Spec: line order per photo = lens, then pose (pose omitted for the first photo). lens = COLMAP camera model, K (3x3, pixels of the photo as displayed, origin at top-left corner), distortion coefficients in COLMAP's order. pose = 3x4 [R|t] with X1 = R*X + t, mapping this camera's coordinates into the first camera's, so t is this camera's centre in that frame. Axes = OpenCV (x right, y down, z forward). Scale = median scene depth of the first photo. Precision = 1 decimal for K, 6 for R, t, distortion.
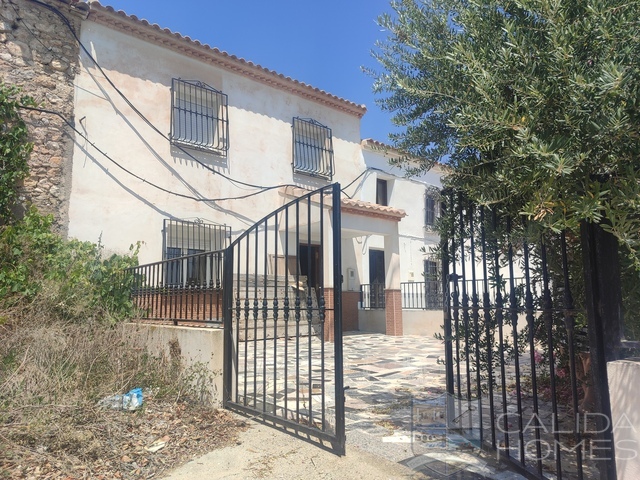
lens RADIAL K [[468.5, 0, 322.1], [0, 468.5, 237.3], [0, 0, 1]] dist [0.032793, -0.023310]
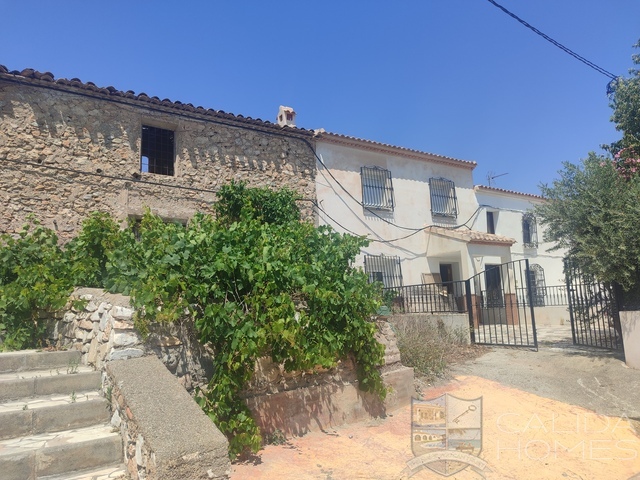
lens RADIAL K [[468.5, 0, 321.0], [0, 468.5, 240.2], [0, 0, 1]] dist [0.032793, -0.023310]
pose [[0.988031, -0.052583, -0.145018, -0.250037], [0.051666, 0.998613, -0.010088, -0.084258], [0.145348, 0.002474, 0.989378, -0.643881]]
